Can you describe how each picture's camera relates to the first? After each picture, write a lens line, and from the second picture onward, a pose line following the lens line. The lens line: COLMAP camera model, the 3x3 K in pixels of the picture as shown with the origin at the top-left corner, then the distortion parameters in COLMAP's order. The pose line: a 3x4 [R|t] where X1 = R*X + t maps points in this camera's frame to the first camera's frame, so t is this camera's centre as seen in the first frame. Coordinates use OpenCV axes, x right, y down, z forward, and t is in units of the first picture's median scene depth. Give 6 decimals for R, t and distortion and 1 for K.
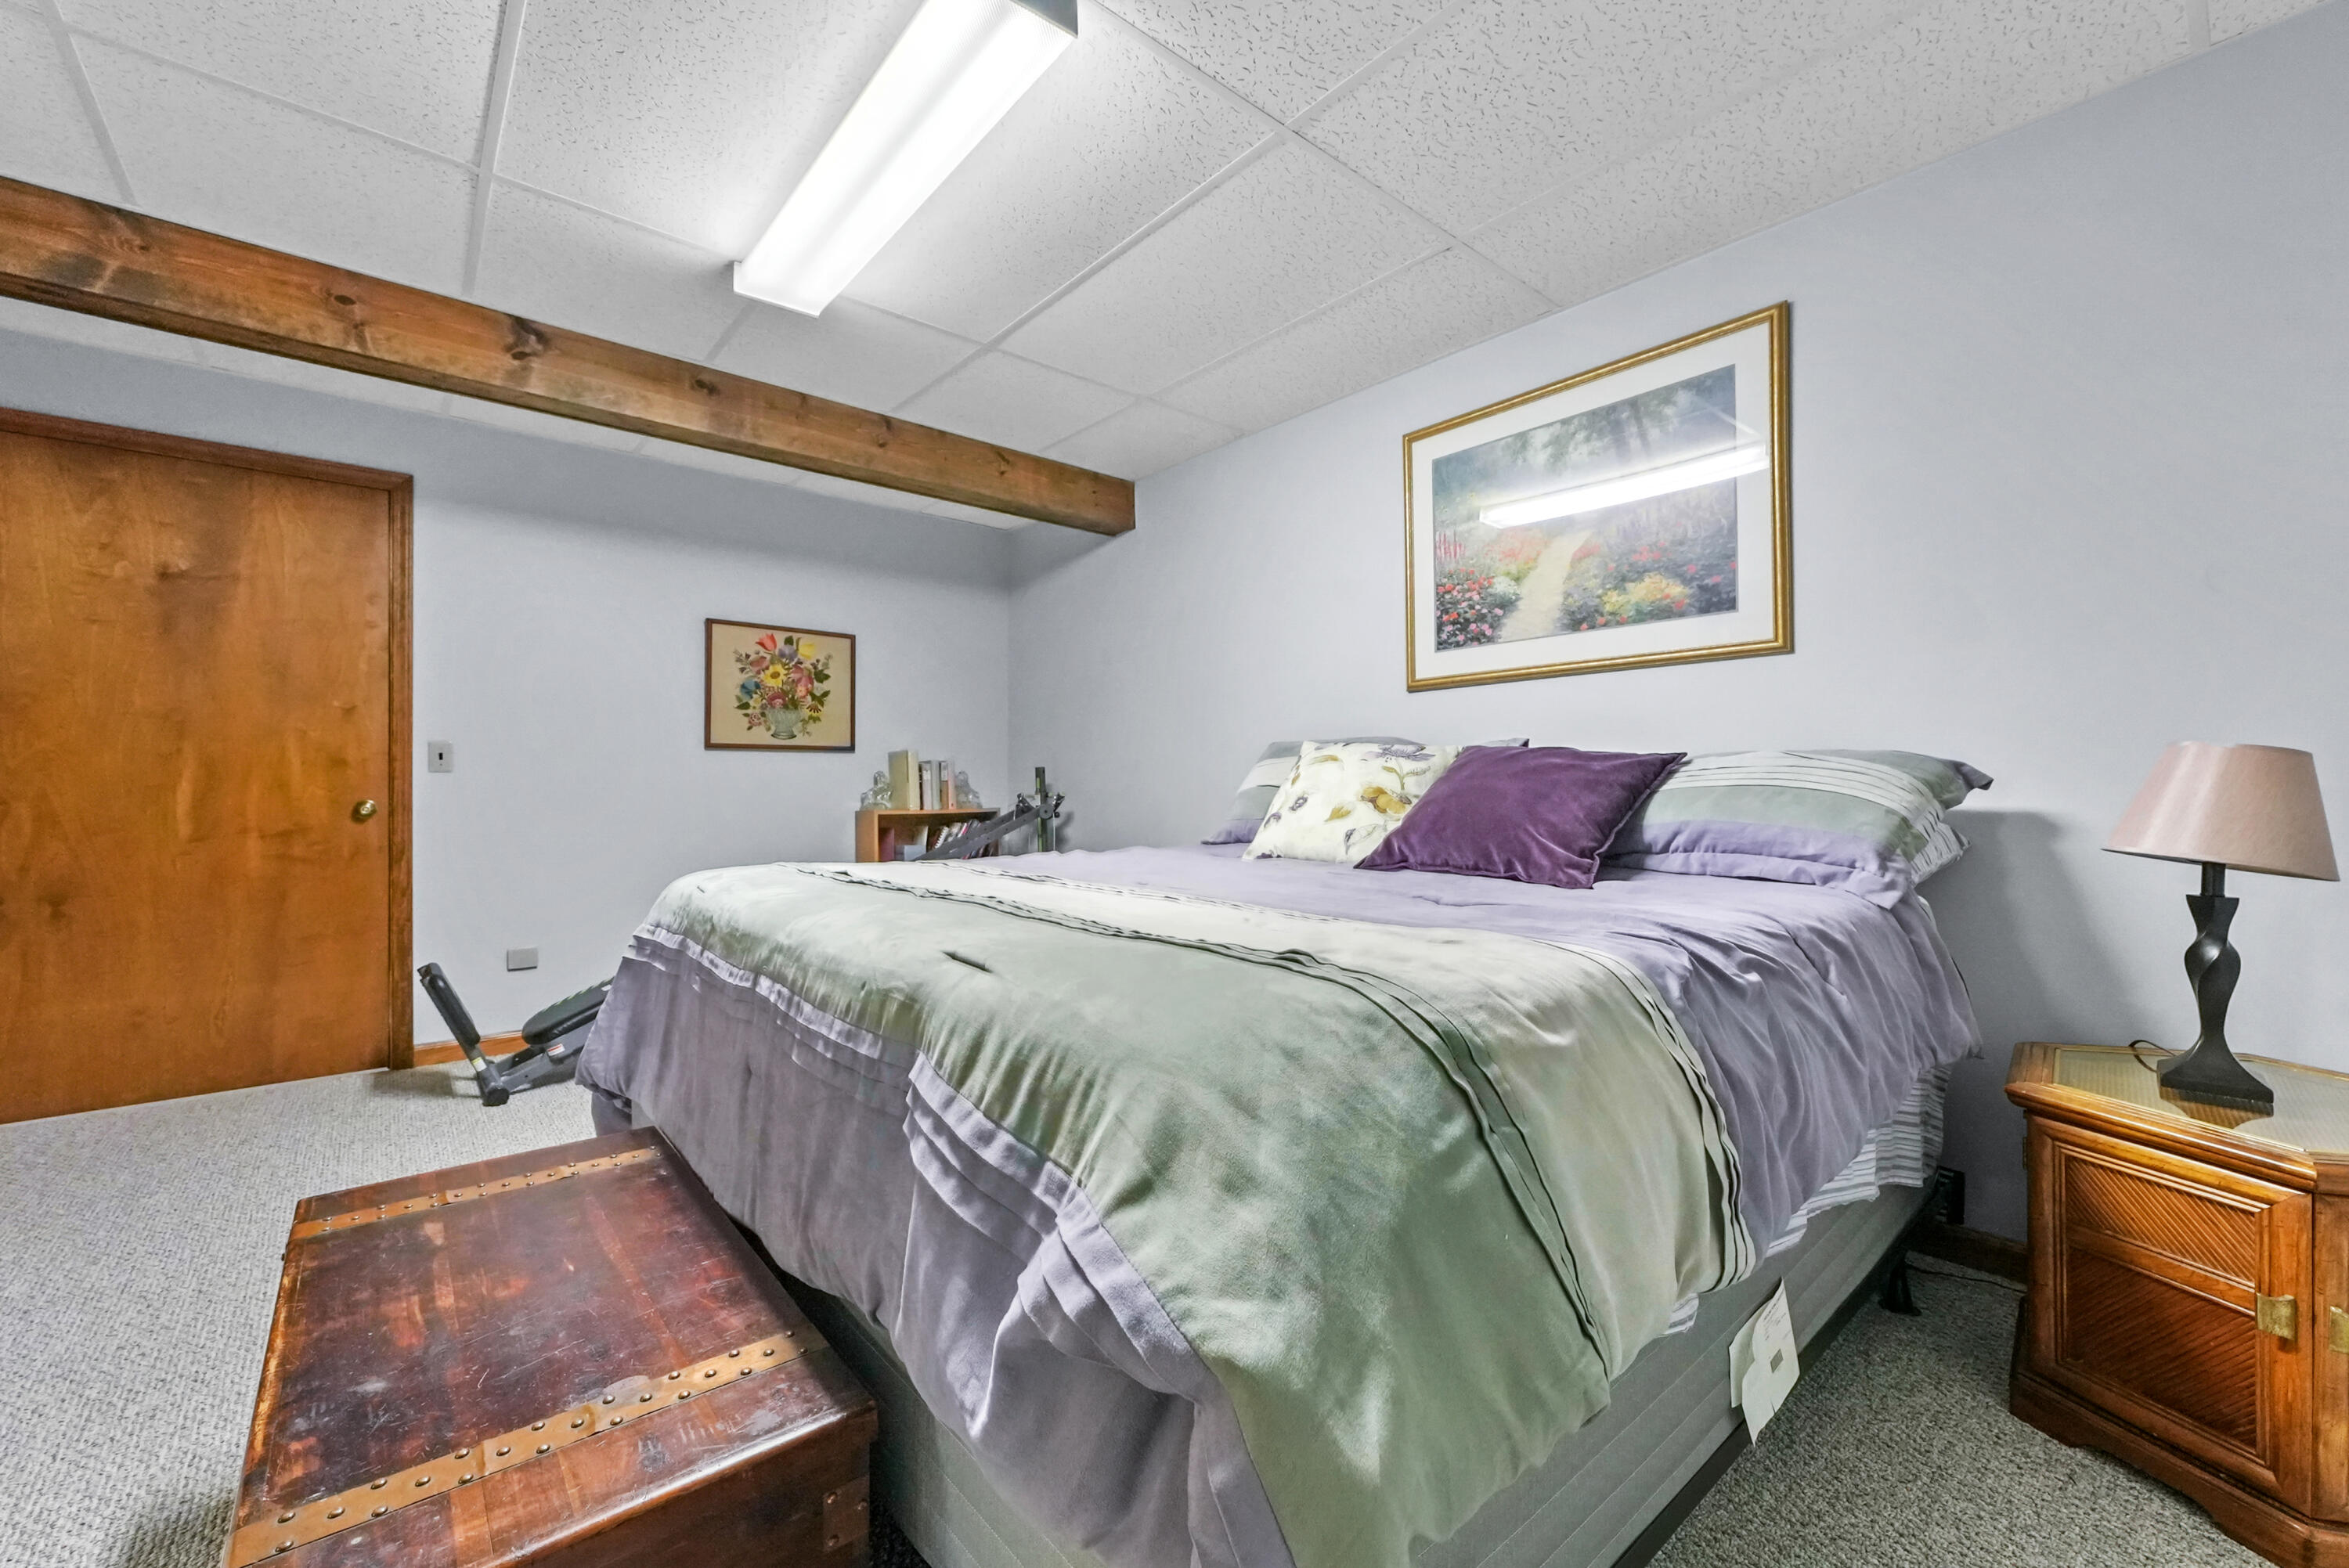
lens RADIAL K [[943.0, 0, 1185.0], [0, 943.0, 773.2], [0, 0, 1]] dist [0.000737, 0.000004]
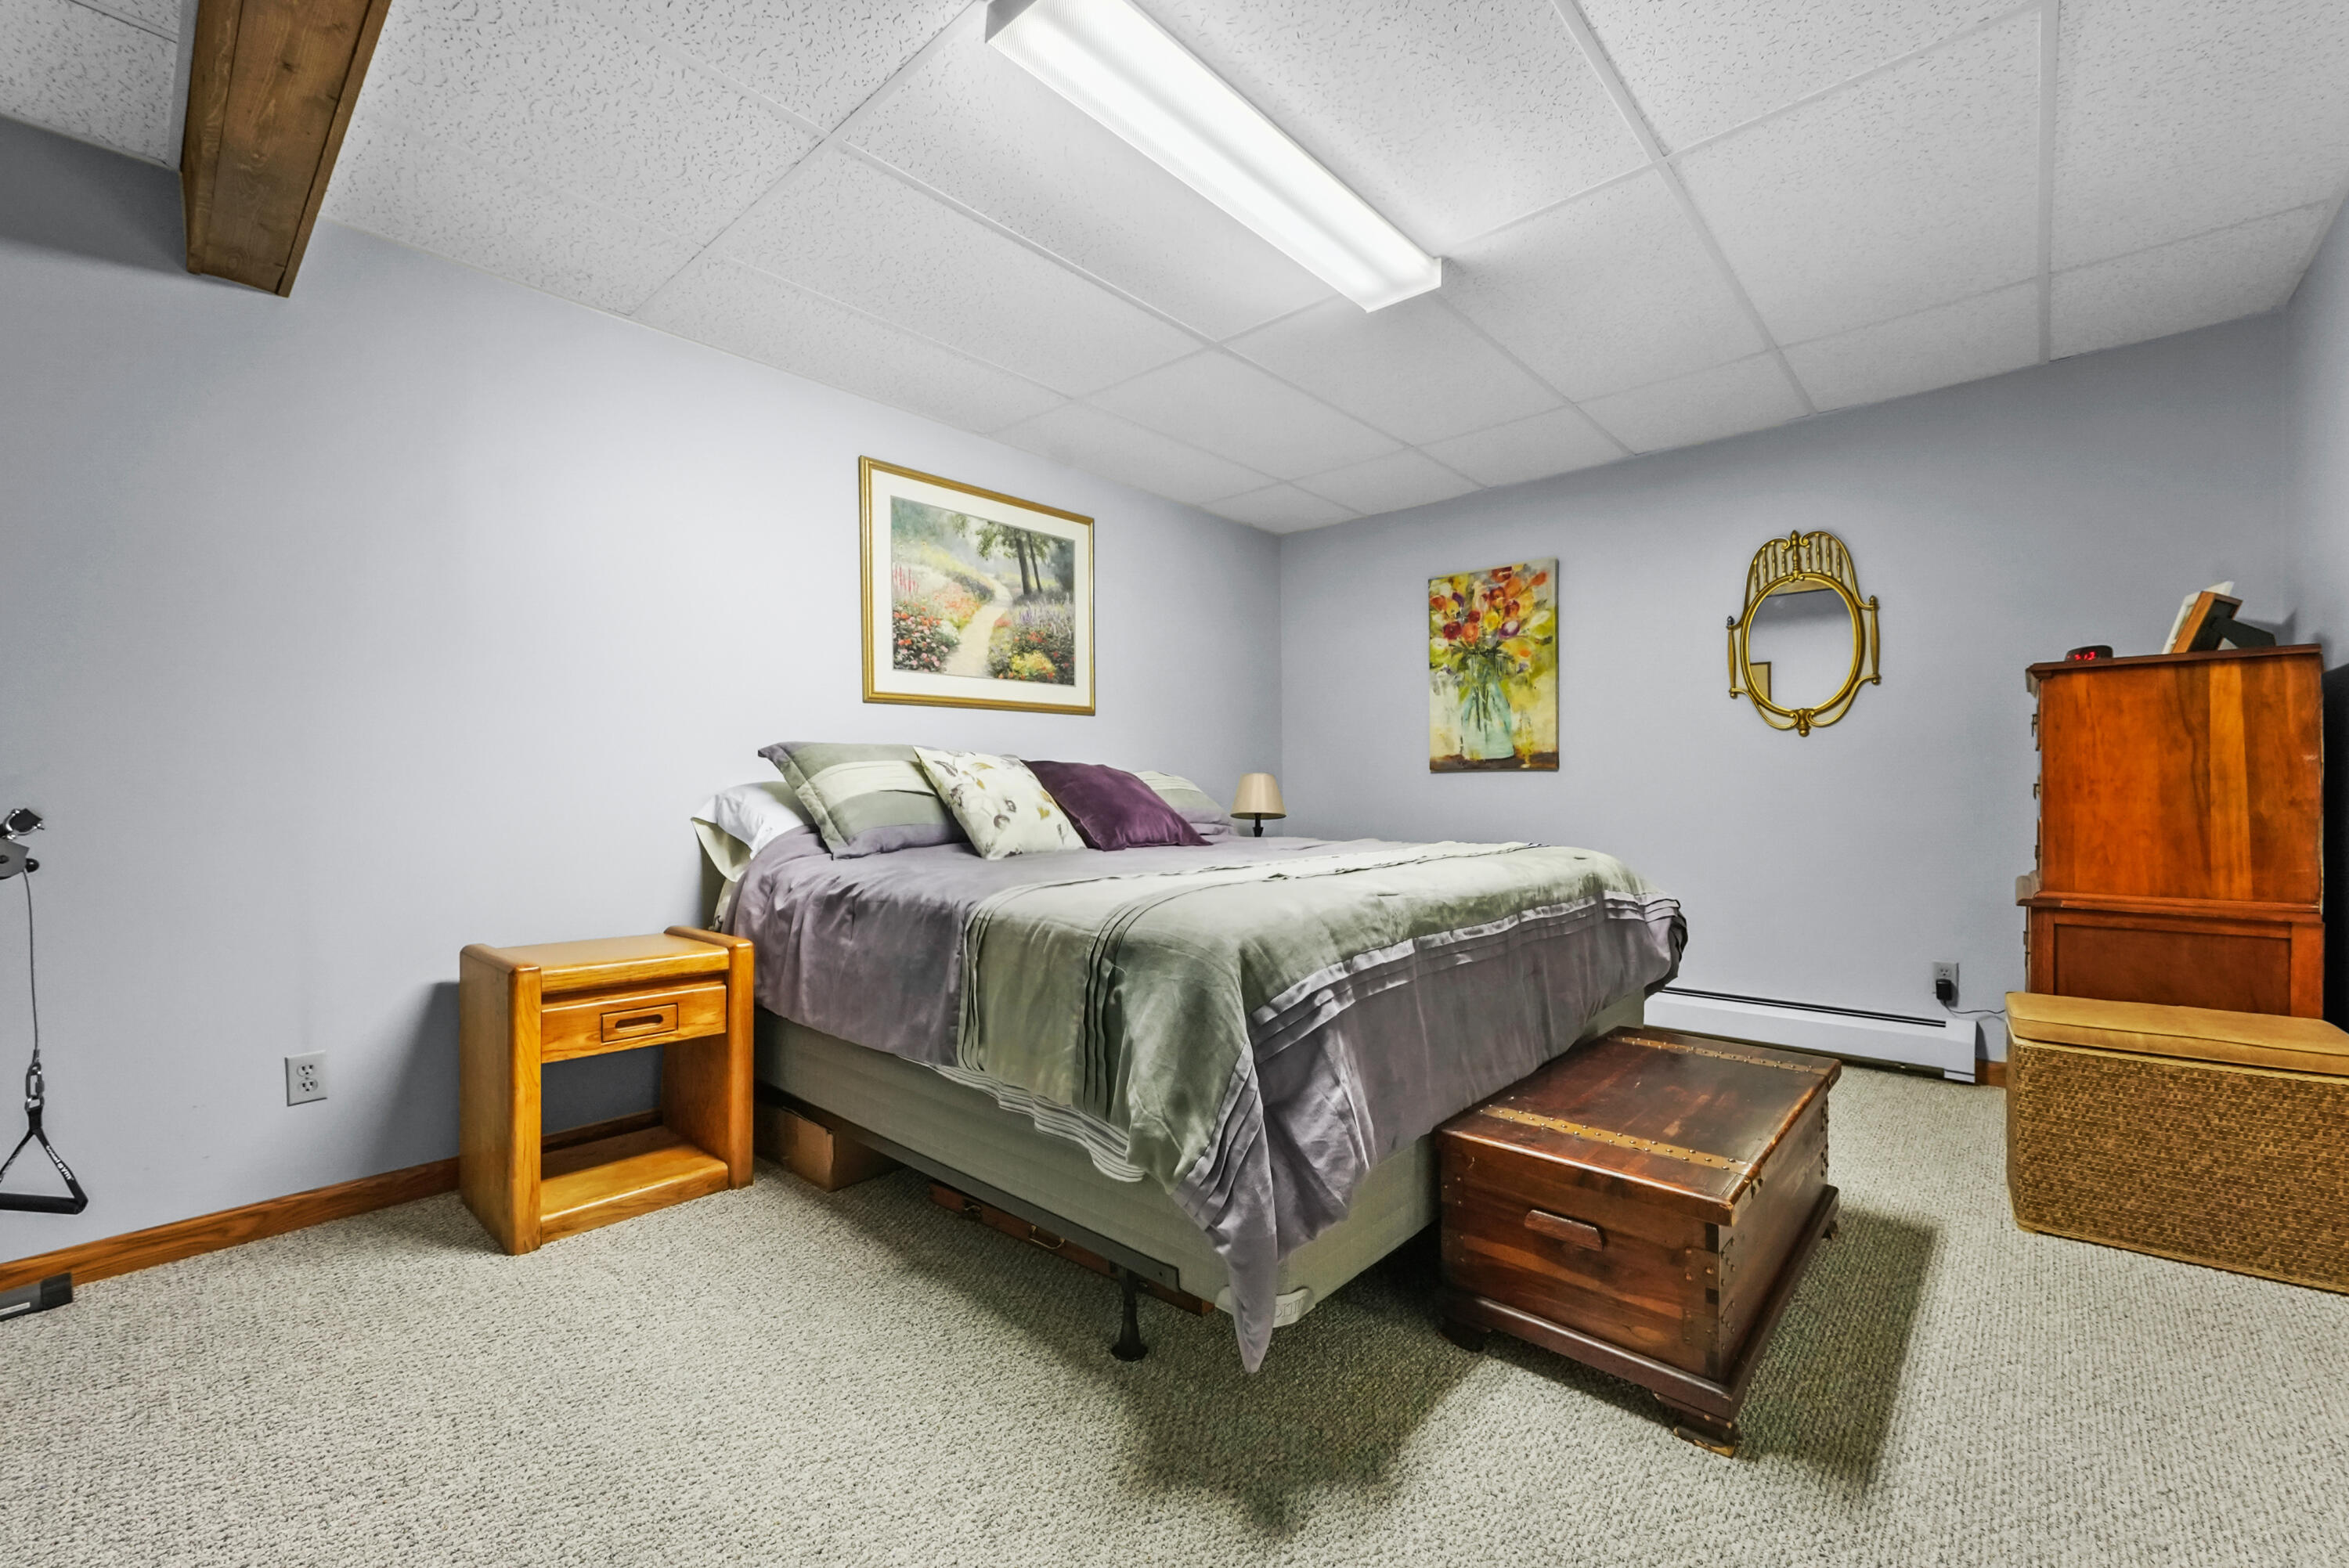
lens RADIAL K [[958.2, 0, 1184.4], [0, 958.2, 757.0], [0, 0, 1]] dist [0.000650, 0.000077]
pose [[-0.133342, 0.034064, 0.990484, -0.933123], [-0.007864, 0.999341, -0.035427, 0.011079], [-0.991039, -0.012514, -0.132987, 0.848443]]
